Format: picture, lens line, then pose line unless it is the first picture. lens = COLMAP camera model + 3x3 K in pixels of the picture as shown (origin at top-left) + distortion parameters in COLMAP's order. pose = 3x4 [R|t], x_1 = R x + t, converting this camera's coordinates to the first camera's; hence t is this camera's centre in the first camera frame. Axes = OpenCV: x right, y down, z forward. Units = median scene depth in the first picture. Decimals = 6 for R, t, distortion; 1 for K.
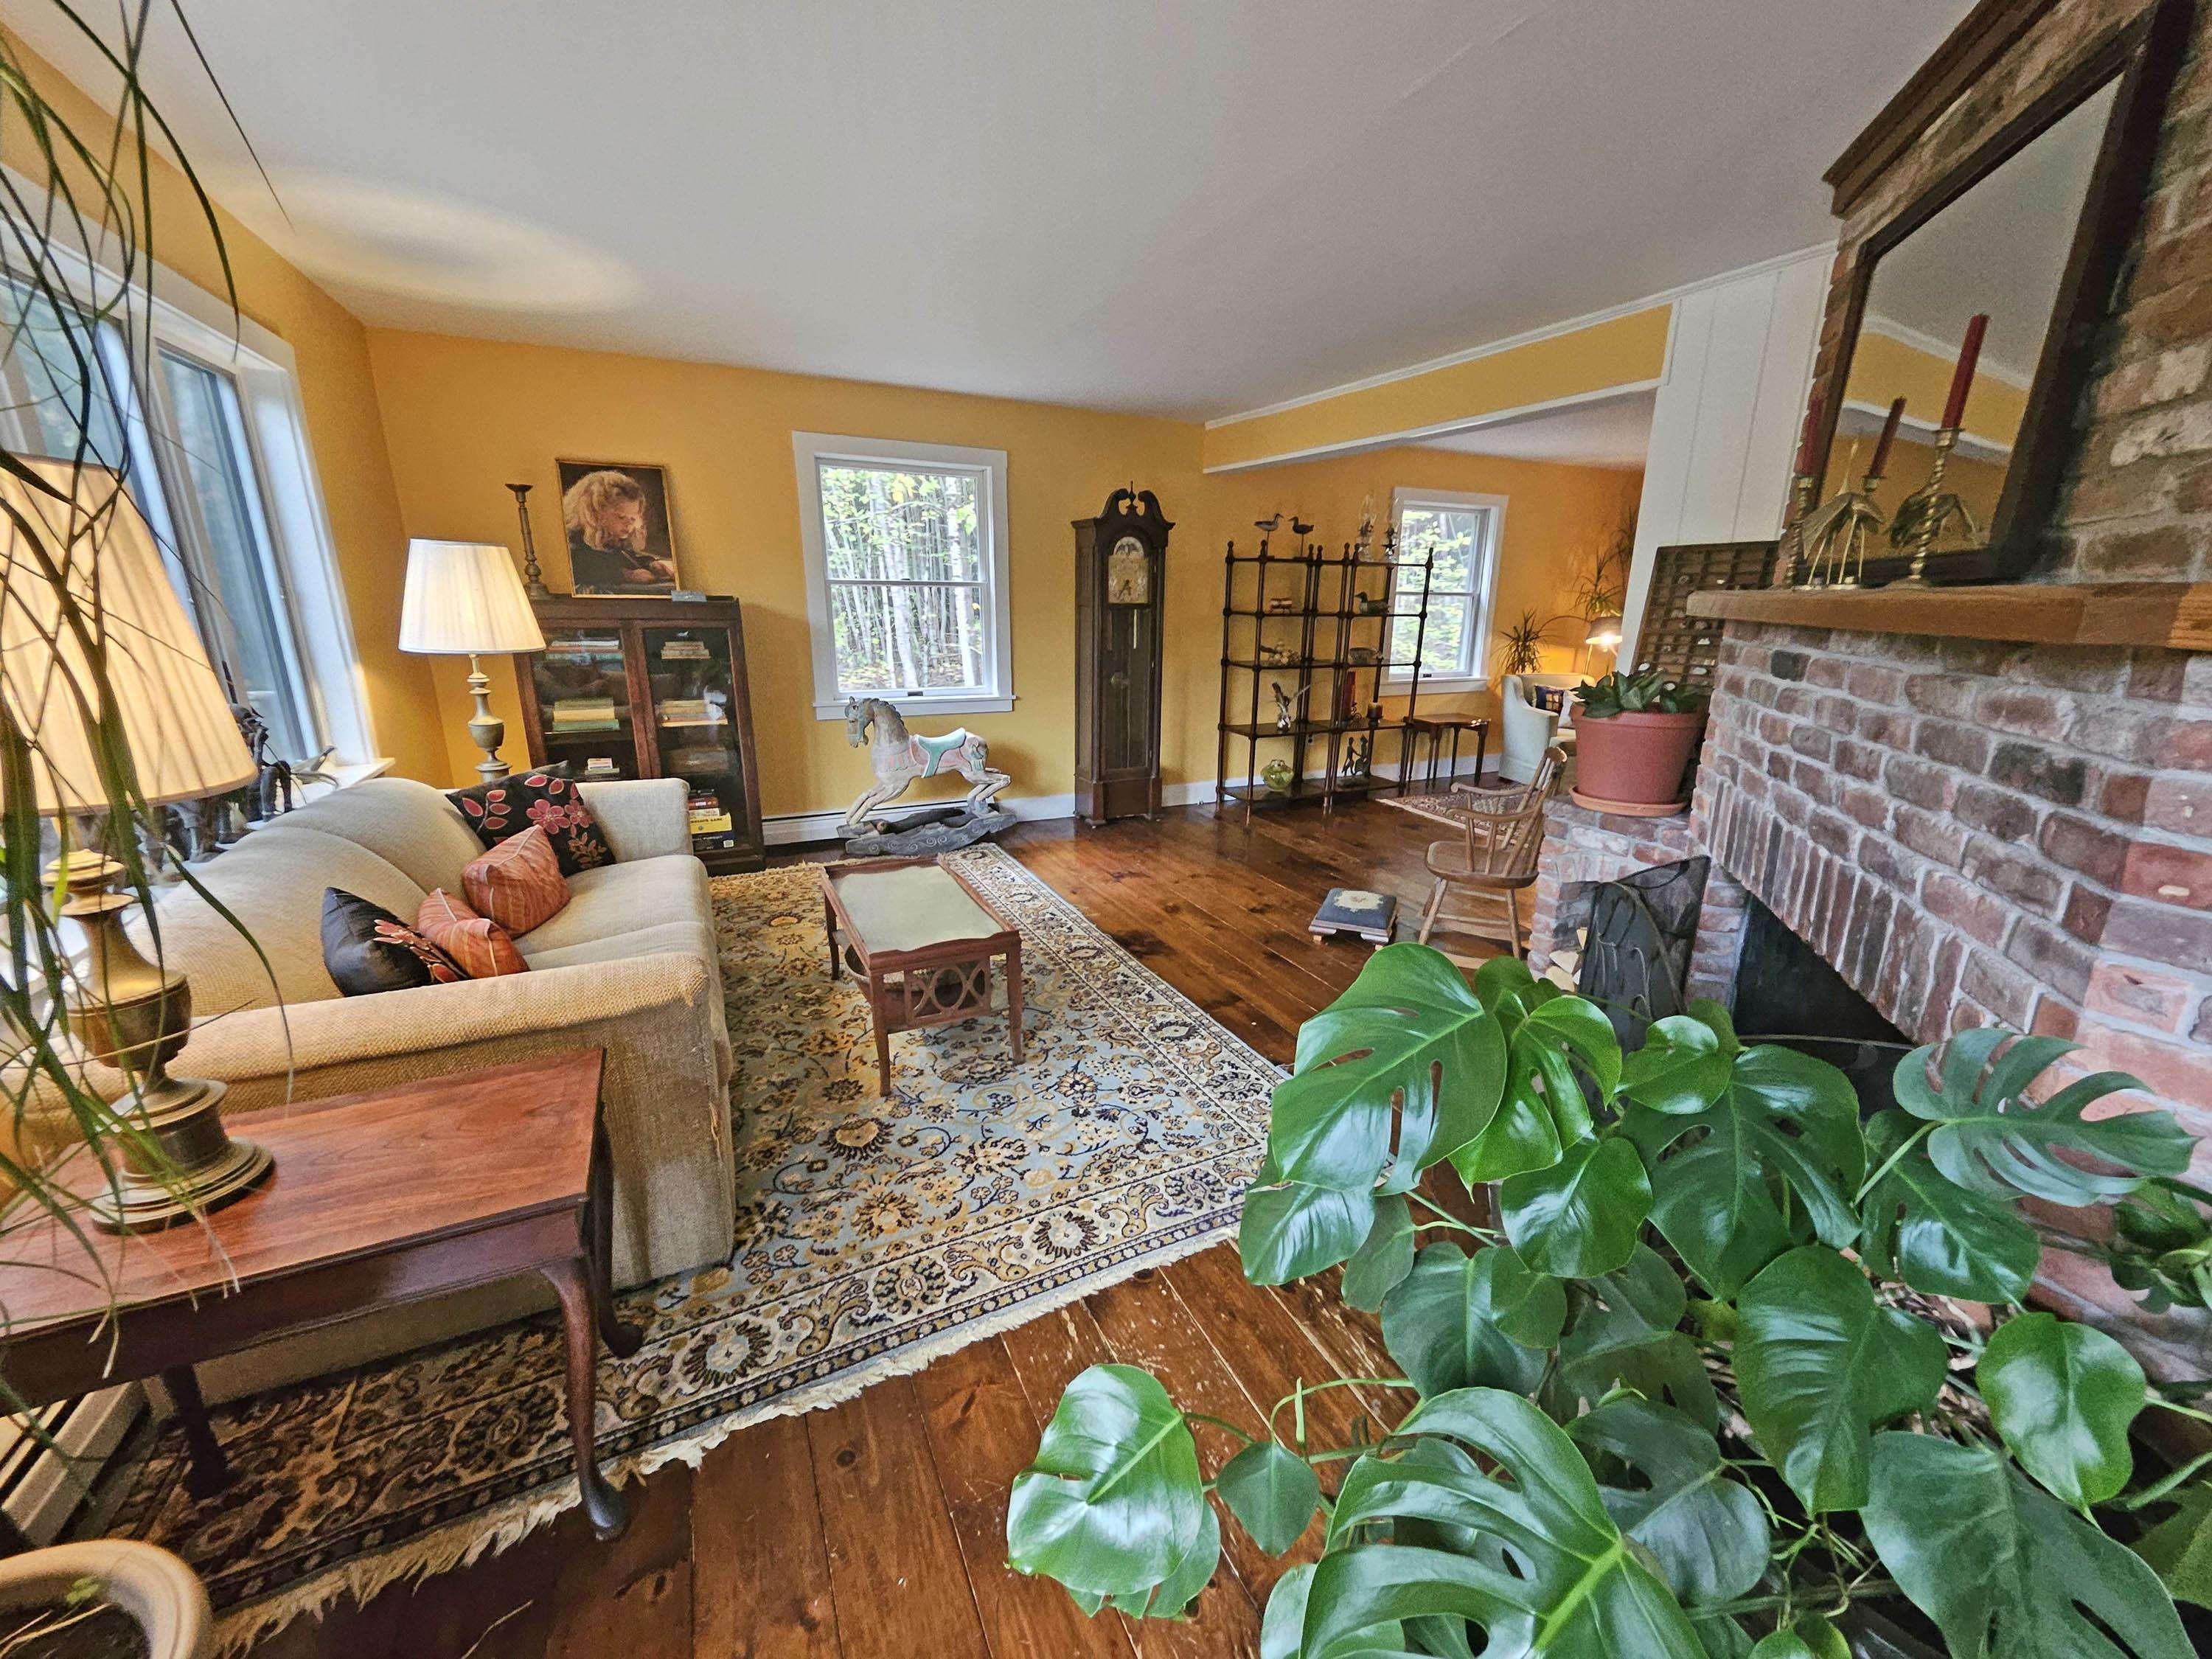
lens RADIAL K [[877.6, 0, 1109.3], [0, 877.6, 816.8], [0, 0, 1]] dist [-0.002876, -0.000399]
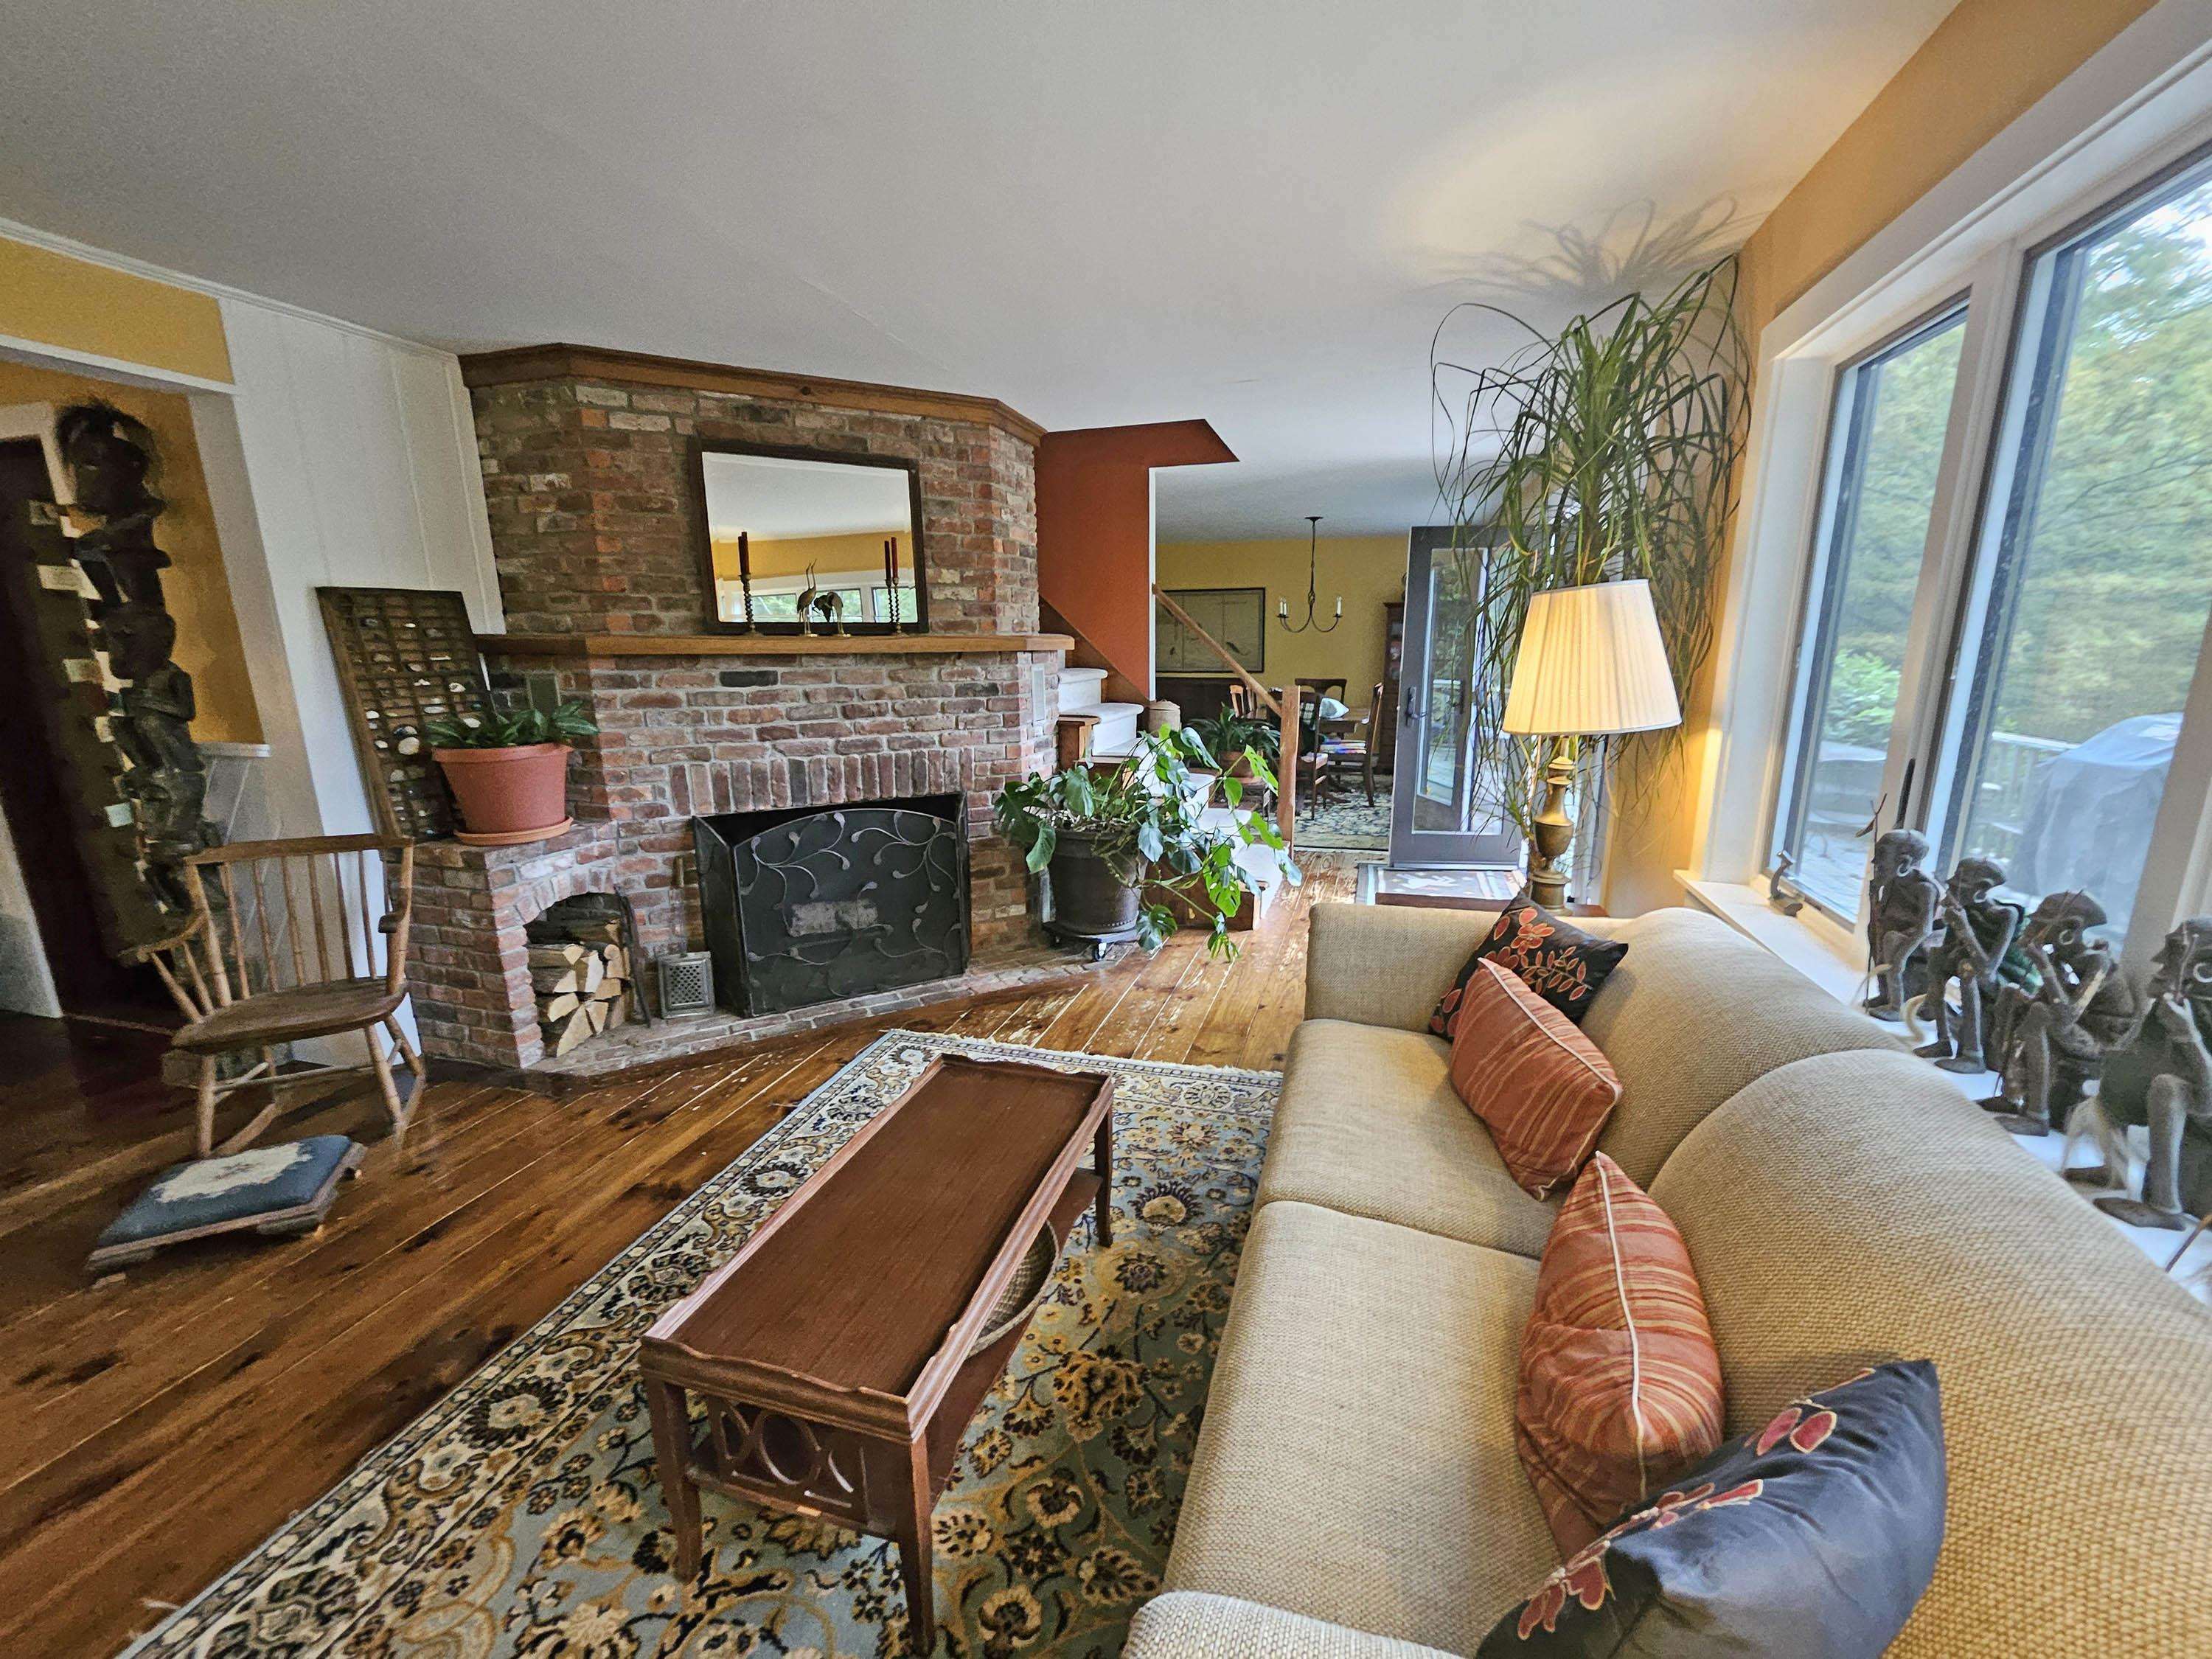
lens RADIAL K [[877.6, 0, 1107.0], [0, 877.6, 843.1], [0, 0, 1]] dist [-0.002876, -0.000399]
pose [[-0.729988, -0.178281, 0.659798, -0.811697], [0.158002, 0.895207, 0.416701, -0.420470], [-0.664945, 0.408437, -0.625322, 1.487461]]
